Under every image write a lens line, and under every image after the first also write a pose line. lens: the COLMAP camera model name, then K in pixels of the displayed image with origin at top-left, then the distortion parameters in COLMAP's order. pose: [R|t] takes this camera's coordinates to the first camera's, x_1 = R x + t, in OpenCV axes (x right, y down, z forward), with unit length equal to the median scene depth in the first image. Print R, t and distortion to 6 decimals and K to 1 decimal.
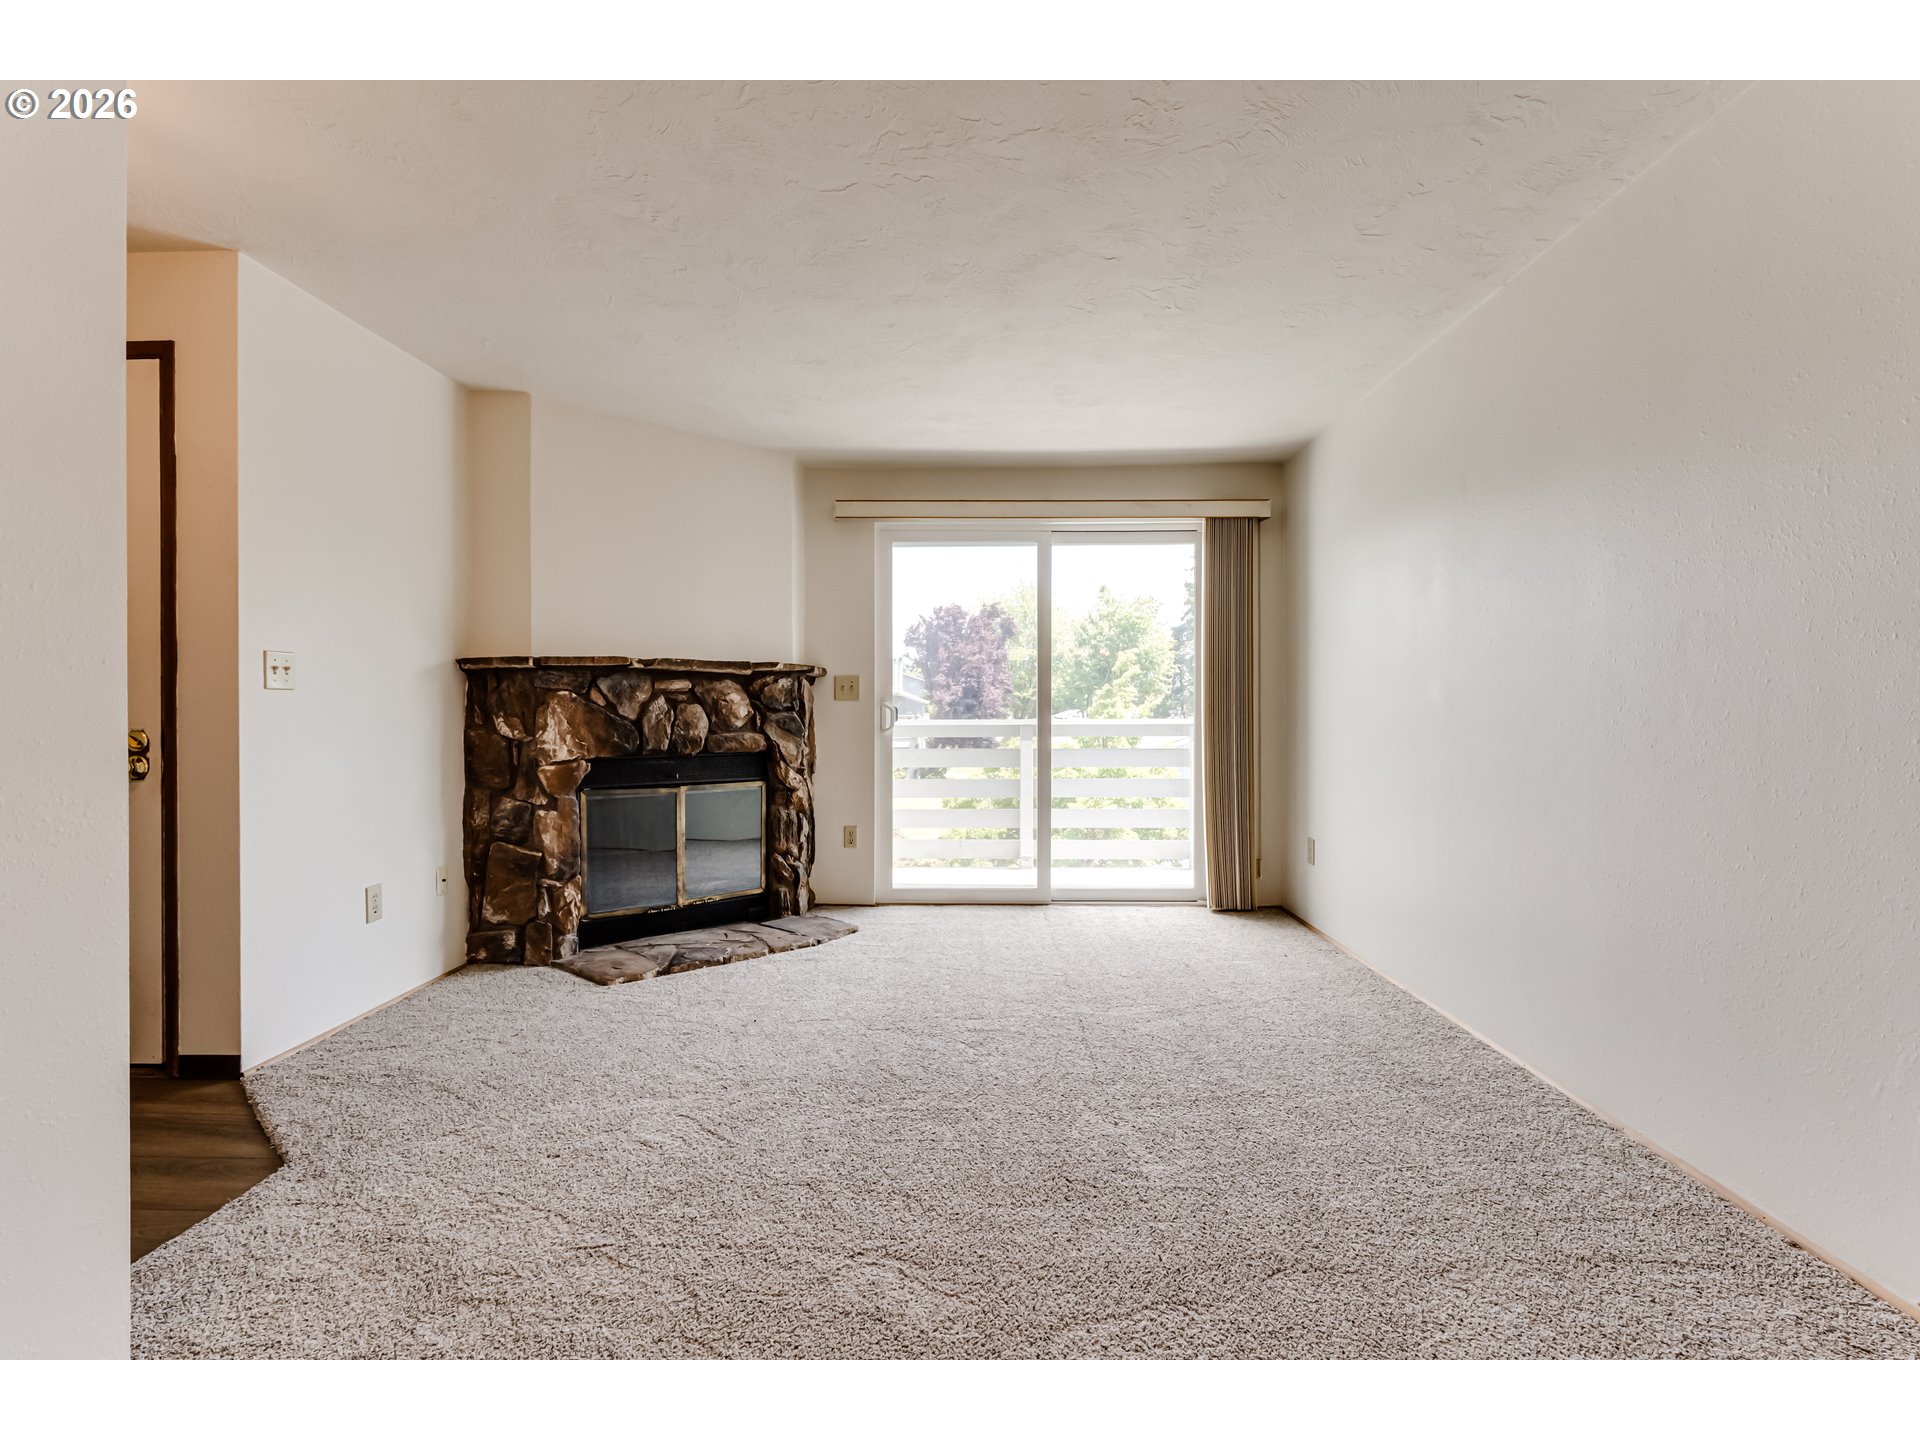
lens RADIAL K [[965.2, 0, 964.5], [0, 965.2, 703.3], [0, 0, 1]] dist [0.000650, 0.000055]
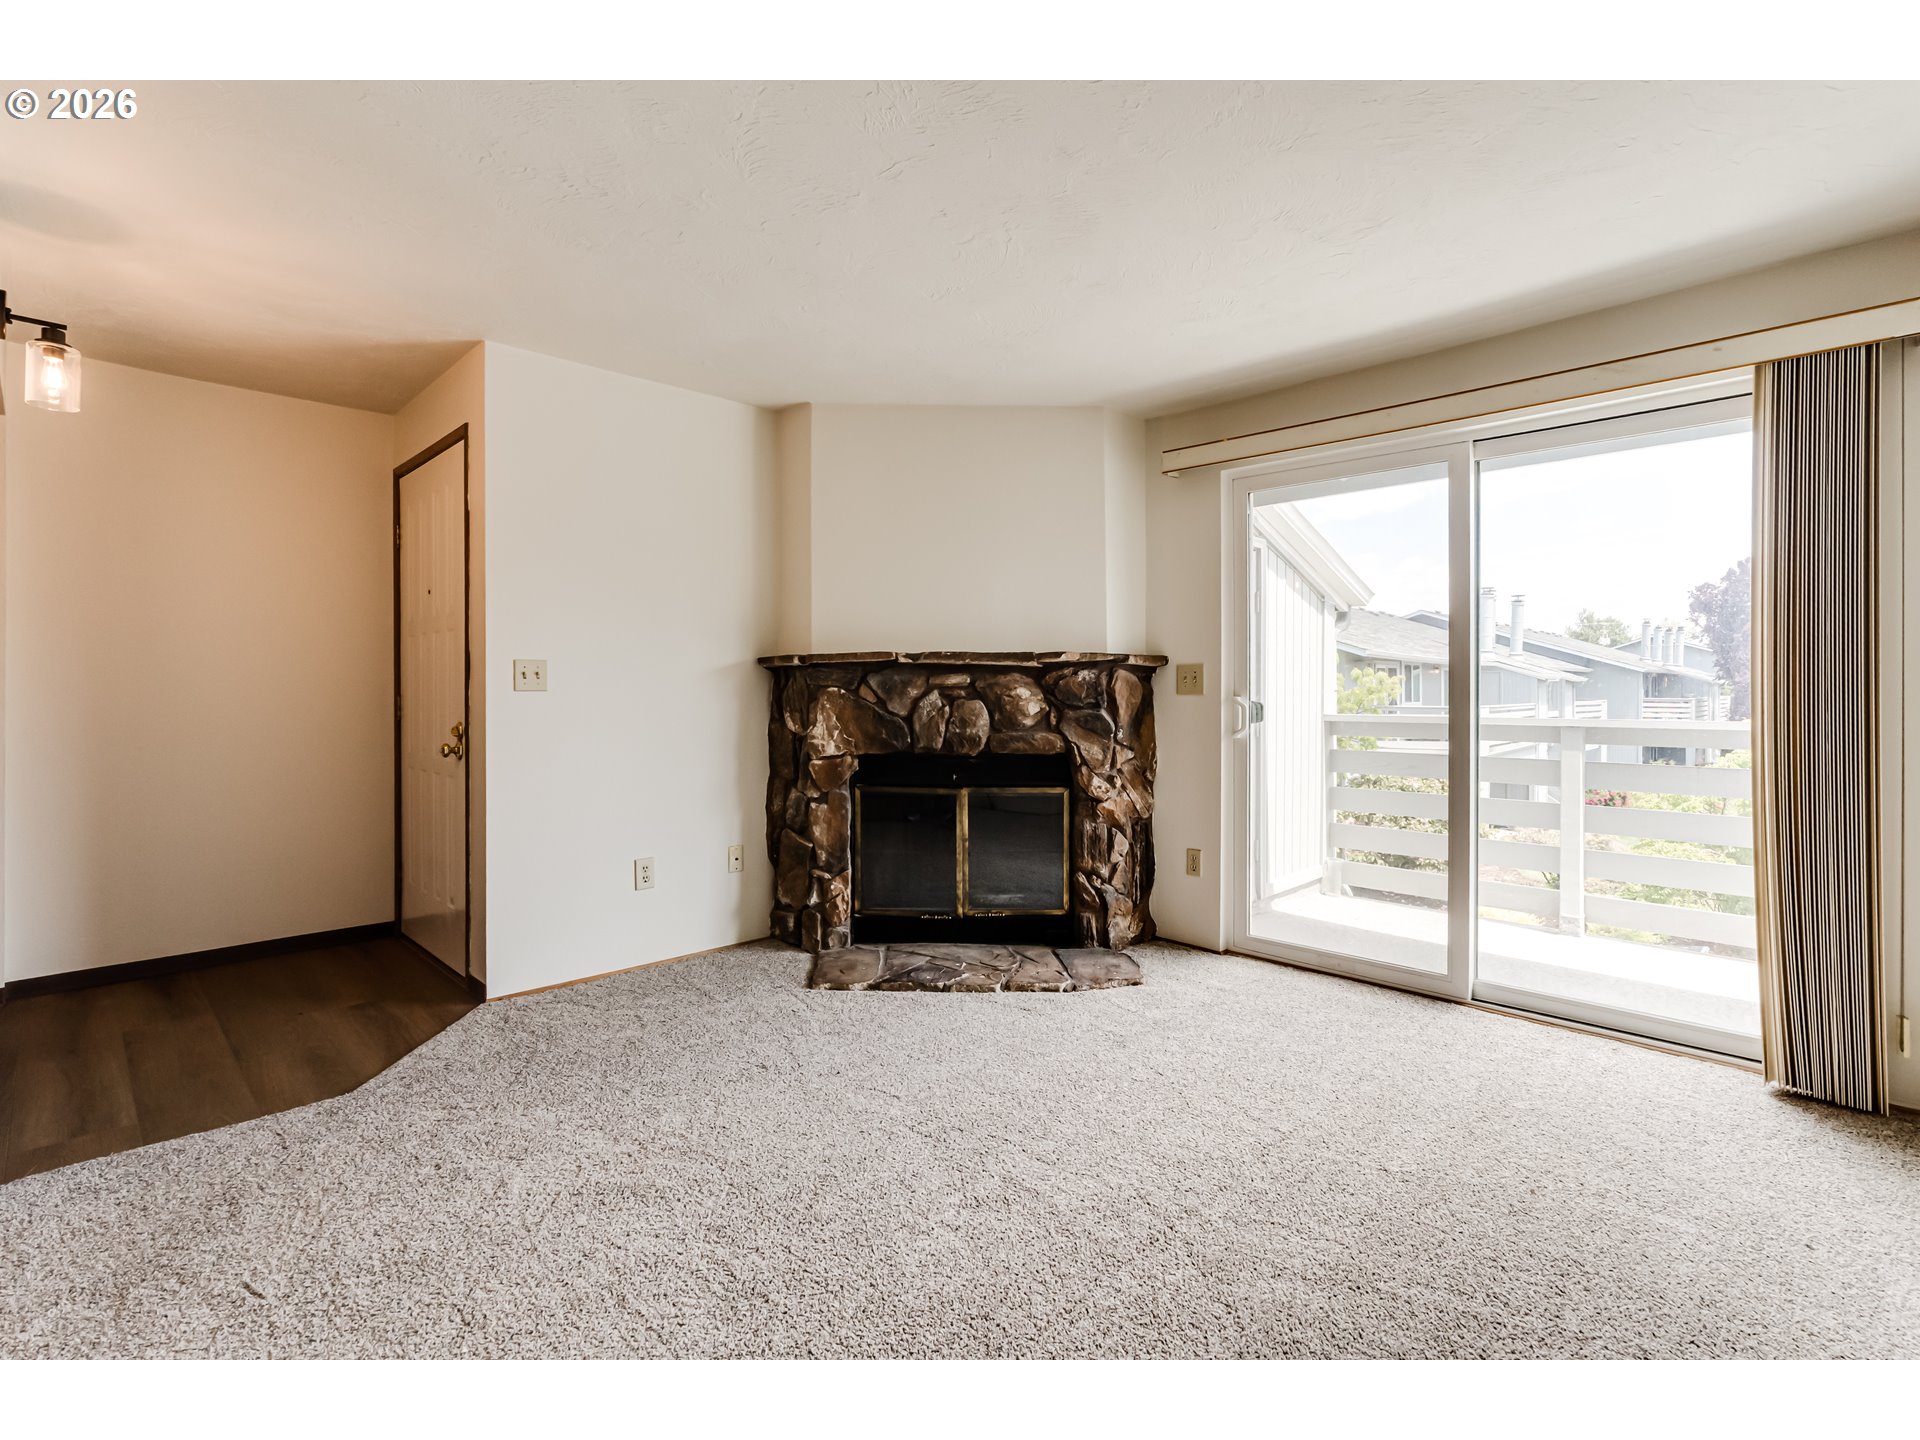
lens RADIAL K [[919.0, 0, 960.7], [0, 919.0, 680.2], [0, 0, 1]] dist [0.000083, 0.000395]
pose [[0.721618, -0.003488, -0.692283, 0.333796], [0.002188, 0.999994, -0.002757, -0.016370], [0.692288, 0.000475, 0.721621, 0.368853]]
